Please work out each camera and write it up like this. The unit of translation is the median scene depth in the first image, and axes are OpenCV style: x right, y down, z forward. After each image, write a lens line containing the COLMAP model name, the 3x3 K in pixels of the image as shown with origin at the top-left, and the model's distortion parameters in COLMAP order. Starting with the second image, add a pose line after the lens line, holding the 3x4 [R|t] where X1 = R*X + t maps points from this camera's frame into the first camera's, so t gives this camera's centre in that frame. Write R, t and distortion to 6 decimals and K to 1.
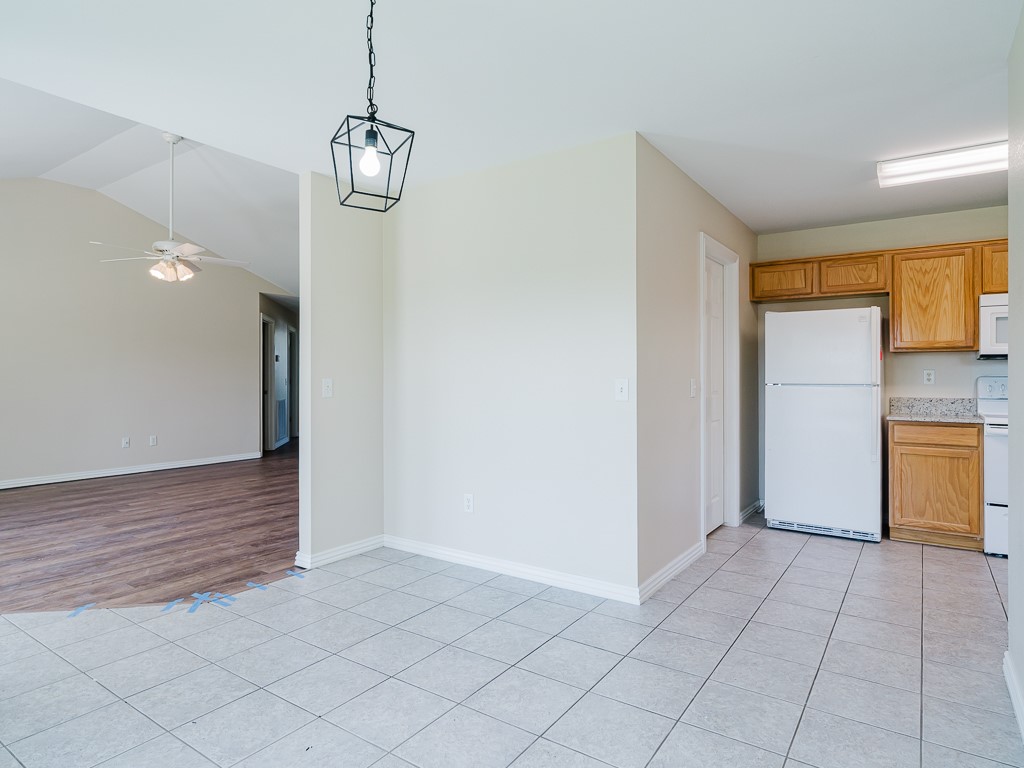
lens RADIAL K [[605.5, 0, 509.8], [0, 605.5, 378.4], [0, 0, 1]] dist [-0.001946, 0.000546]
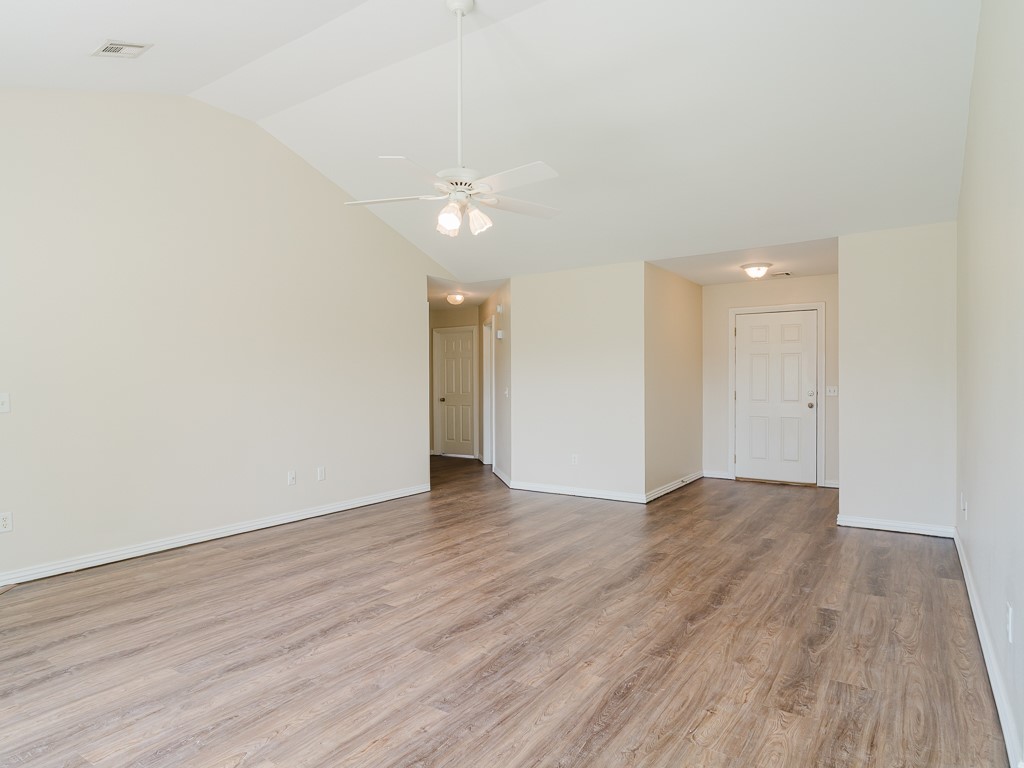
lens RADIAL K [[605.5, 0, 511.5], [0, 605.5, 387.4], [0, 0, 1]] dist [-0.001946, 0.000546]
pose [[0.999885, -0.004454, 0.014484, -0.515640], [0.004368, 0.999973, 0.005988, -0.006046], [-0.014510, -0.005924, 0.999877, 0.370545]]
